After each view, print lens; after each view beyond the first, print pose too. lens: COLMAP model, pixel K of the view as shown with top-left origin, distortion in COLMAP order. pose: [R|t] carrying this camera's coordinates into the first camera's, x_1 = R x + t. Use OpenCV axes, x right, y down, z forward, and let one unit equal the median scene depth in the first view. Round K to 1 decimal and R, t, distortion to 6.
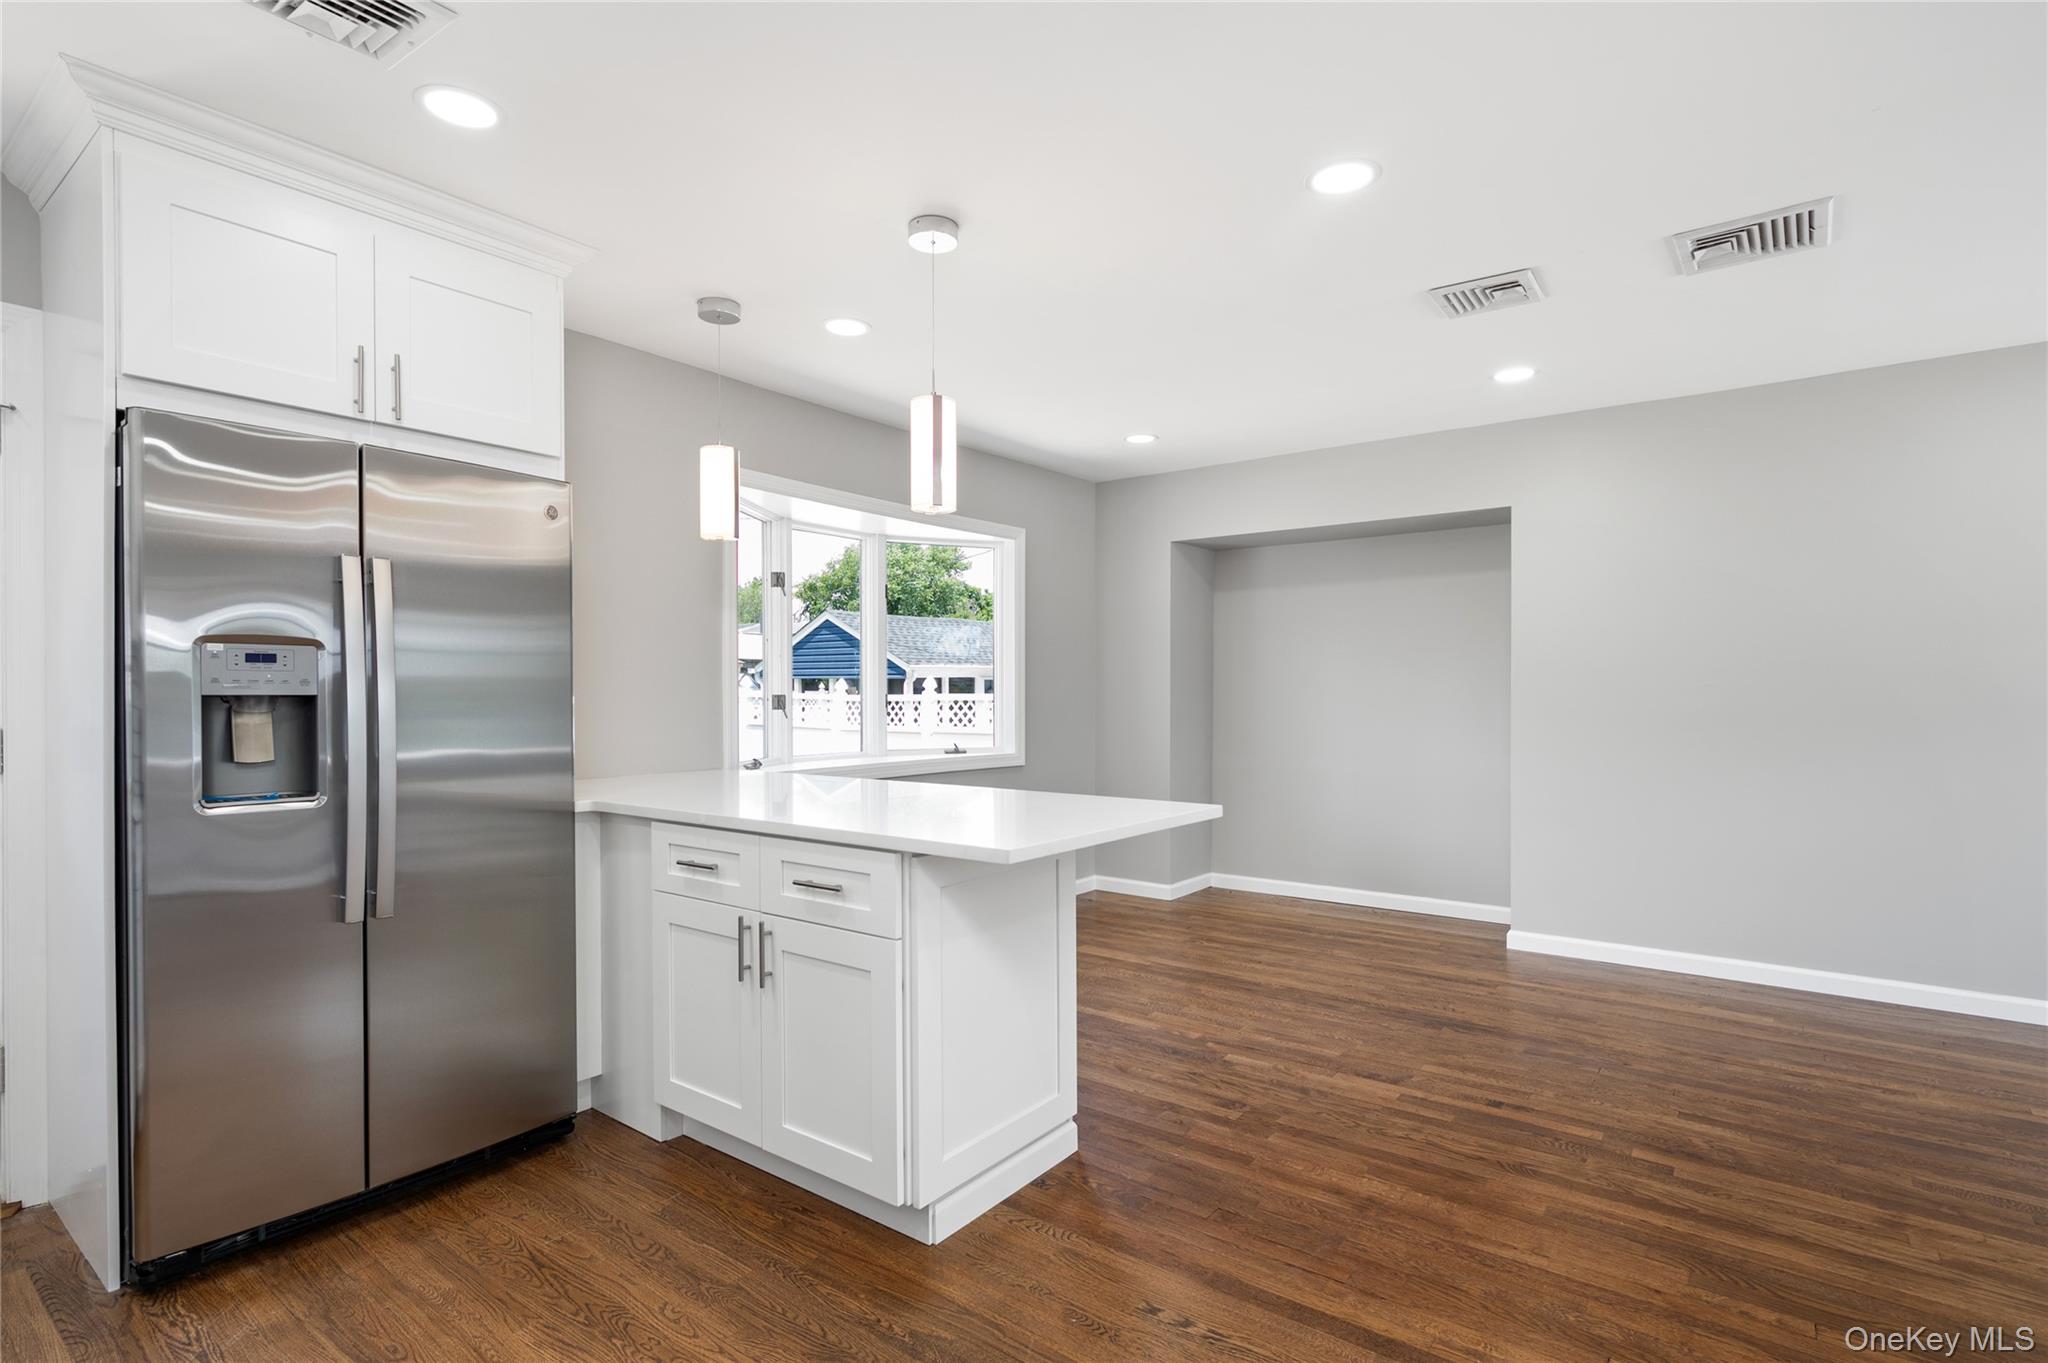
lens RADIAL K [[996.5, 0, 1033.8], [0, 996.5, 699.9], [0, 0, 1]] dist [0.002367, 0.000494]
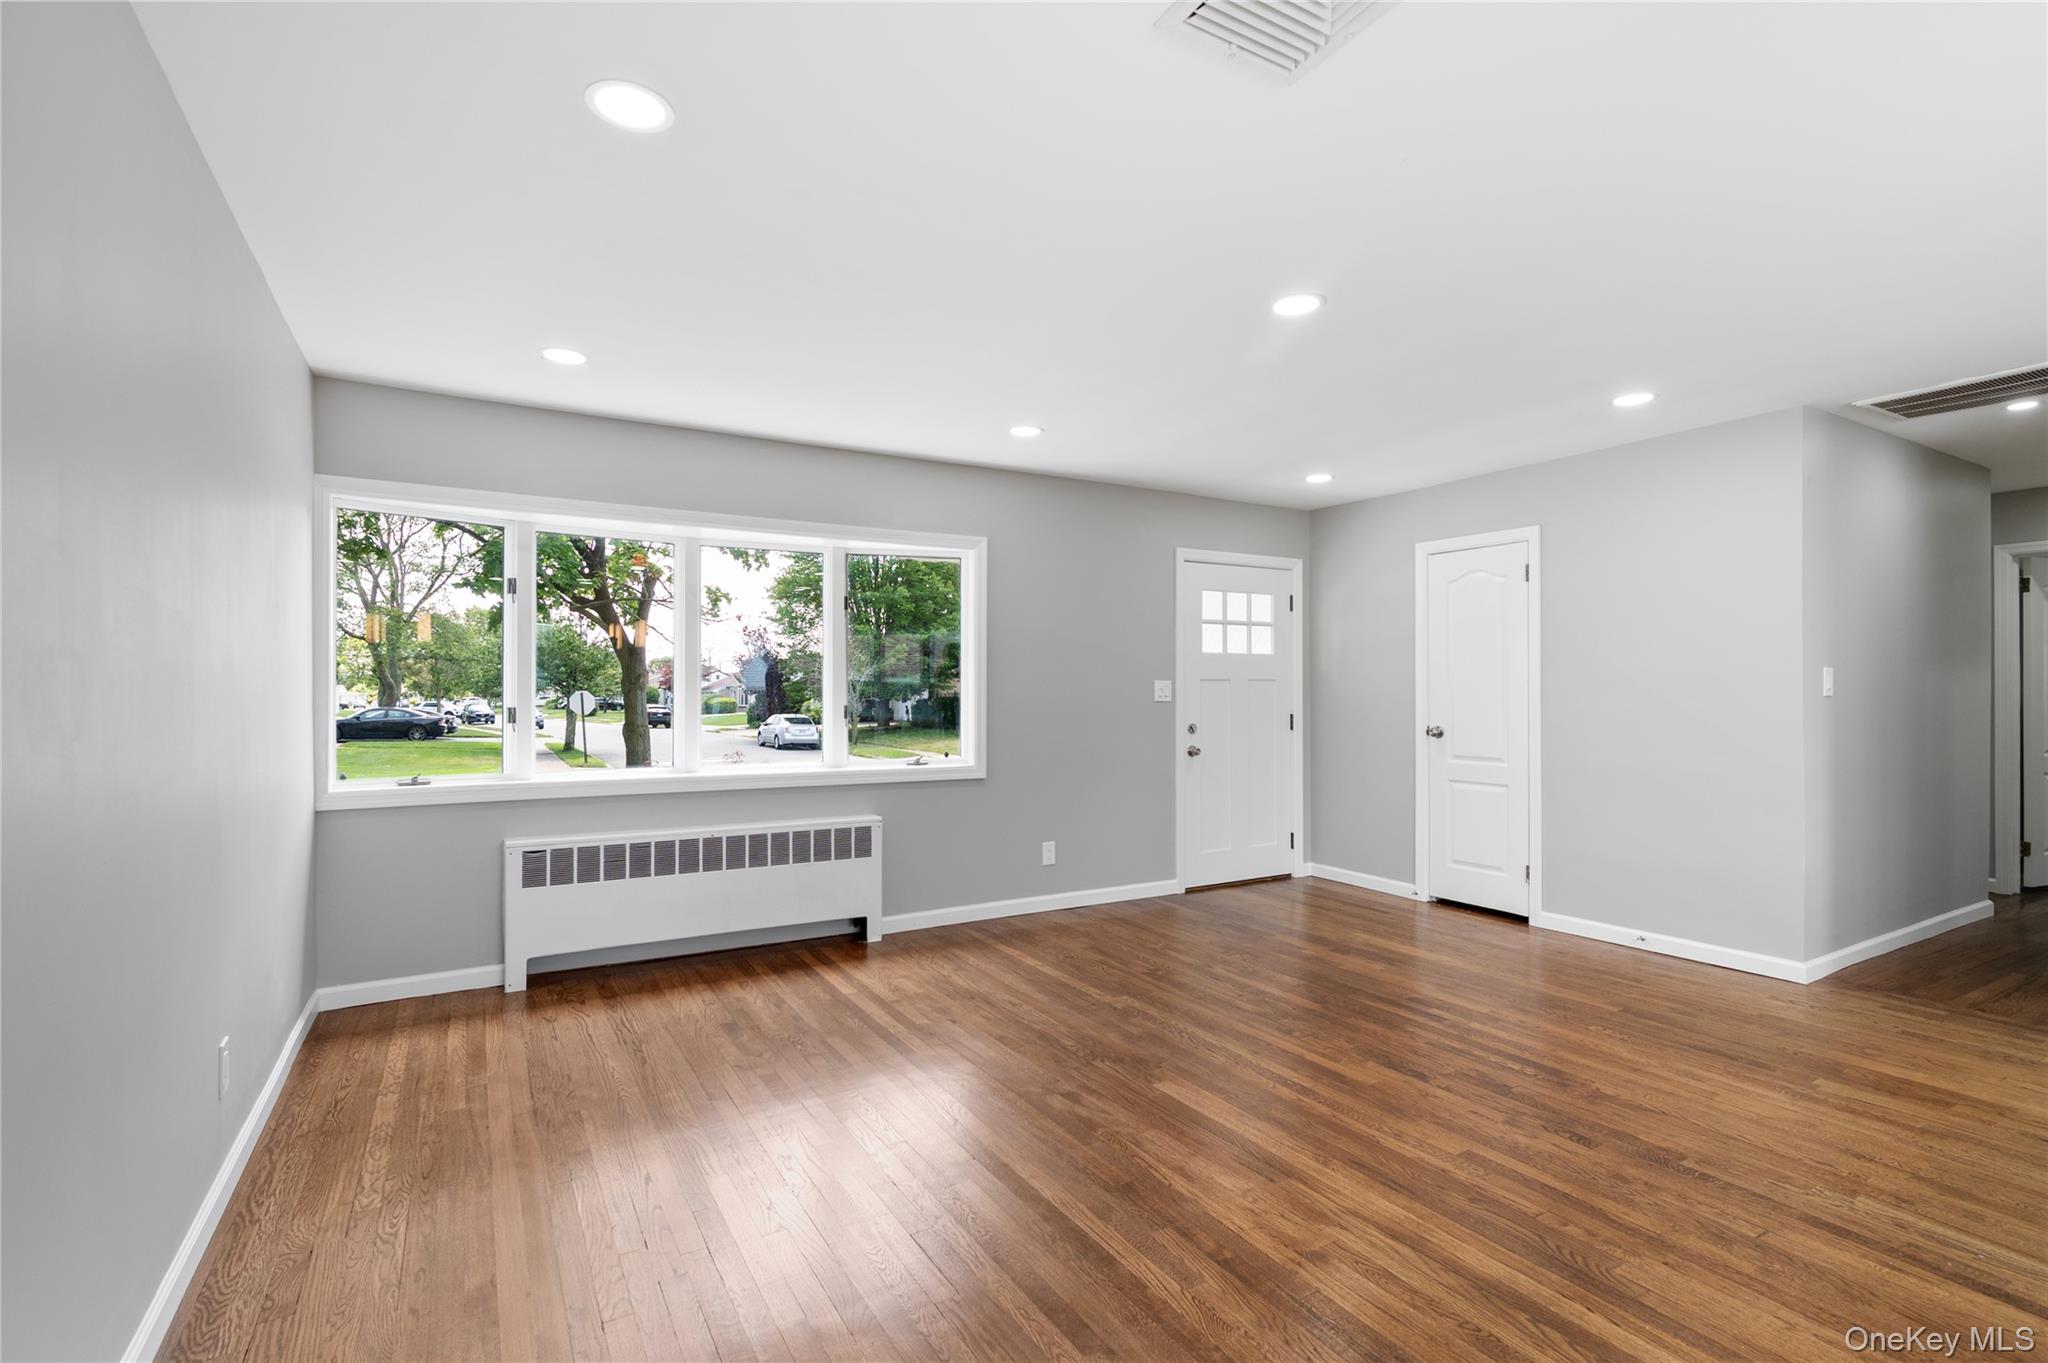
lens RADIAL K [[949.4, 0, 1027.1], [0, 949.4, 695.8], [0, 0, 1]] dist [-0.001078, -0.000231]
pose [[-0.921771, 0.004568, 0.387707, 0.657805], [0.008568, 0.999926, 0.008588, -0.020315], [-0.387639, 0.011238, -0.921743, 1.678954]]
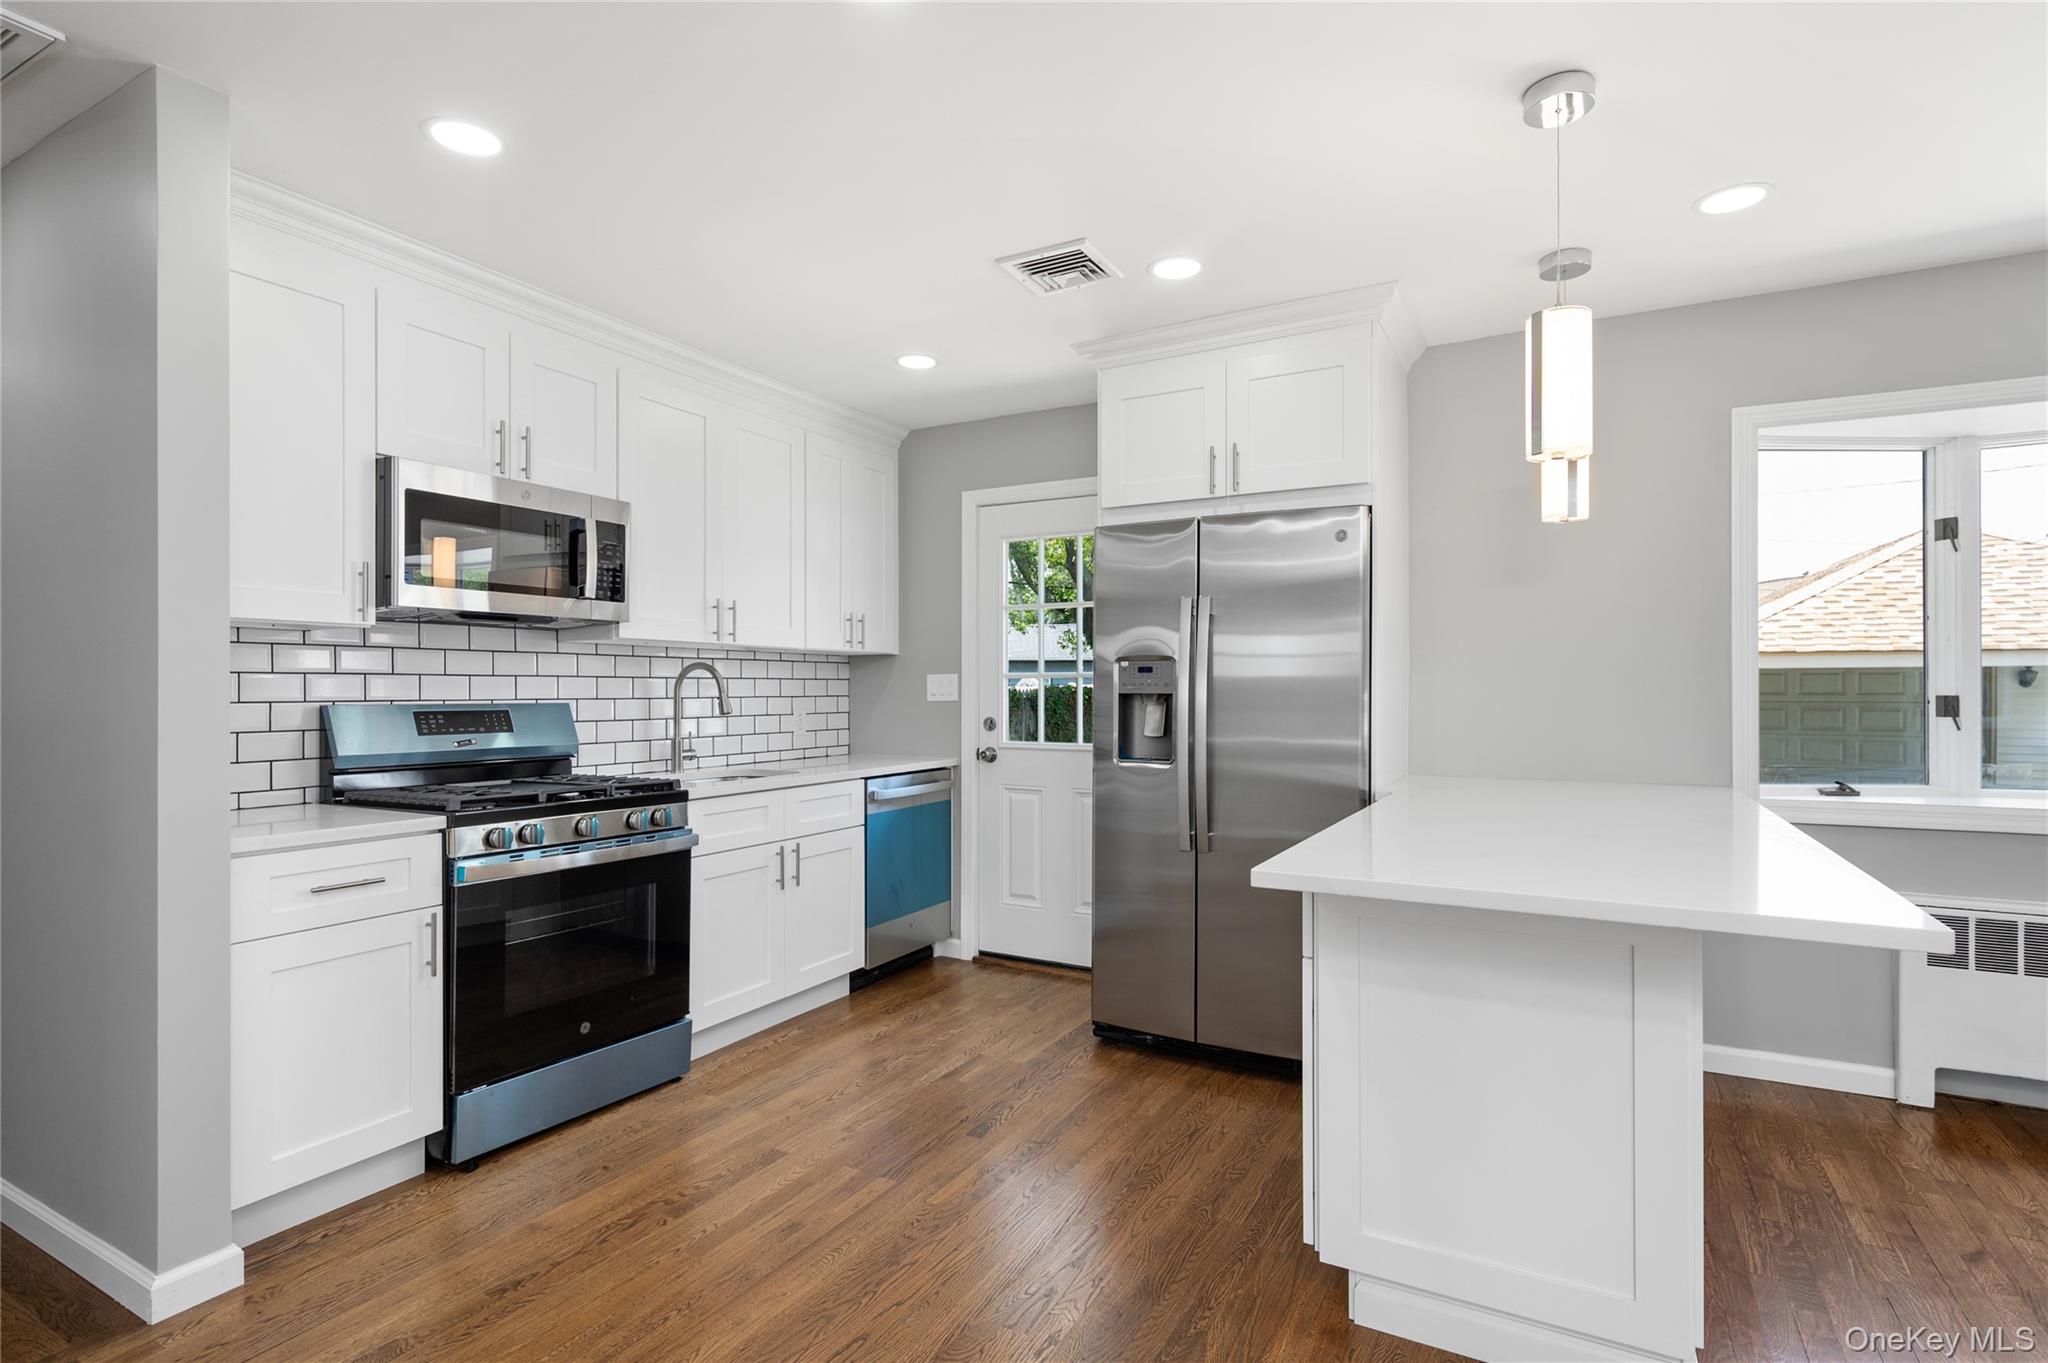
lens RADIAL K [[999.9, 0, 1029.5], [0, 999.9, 687.8], [0, 0, 1]] dist [0.000726, 0.000165]
pose [[0.134533, 0.000899, -0.990909, 0.618621], [-0.007967, 0.999968, -0.000174, -0.009583], [0.990877, 0.007918, 0.134536, 0.498512]]
